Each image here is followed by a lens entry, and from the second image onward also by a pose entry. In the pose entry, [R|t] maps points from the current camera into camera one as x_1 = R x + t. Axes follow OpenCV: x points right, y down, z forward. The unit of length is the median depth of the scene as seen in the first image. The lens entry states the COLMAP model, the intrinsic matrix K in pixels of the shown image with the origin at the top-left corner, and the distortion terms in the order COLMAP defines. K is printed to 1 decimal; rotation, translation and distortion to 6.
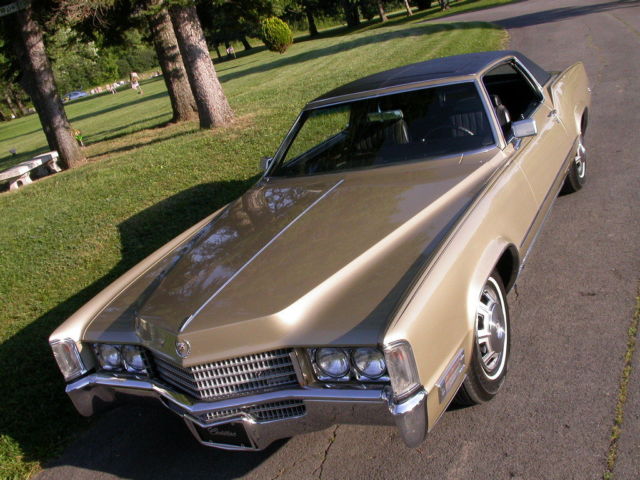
lens RADIAL K [[718.5, 0, 323.0], [0, 718.5, 242.5], [0, 0, 1]] dist [-0.161936, 0.000000]
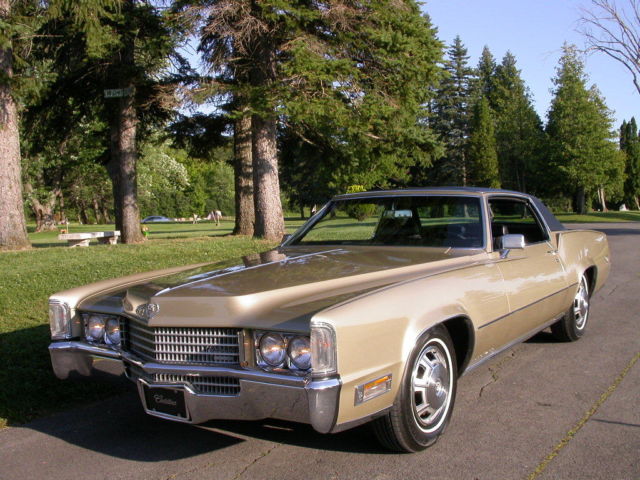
lens RADIAL K [[718.5, 0, 316.9], [0, 718.5, 233.3], [0, 0, 1]] dist [-0.161936, 0.000000]
pose [[0.967639, 0.223215, -0.117684, 0.140779], [-0.245673, 0.939835, -0.237393, 0.199696], [0.057614, 0.258623, 0.964259, -0.109058]]
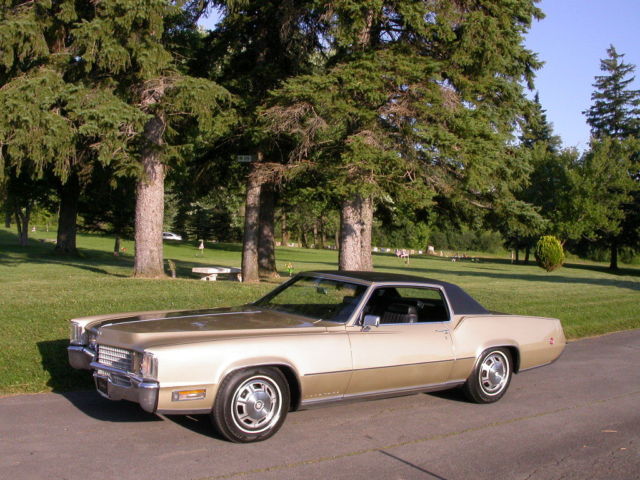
lens RADIAL K [[718.5, 0, 316.2], [0, 718.5, 242.1], [0, 0, 1]] dist [-0.161936, 0.000000]
pose [[0.859134, 0.300534, -0.414208, 0.953779], [-0.396233, 0.902880, -0.166756, -0.004953], [0.323864, 0.307389, 0.894776, -0.629683]]
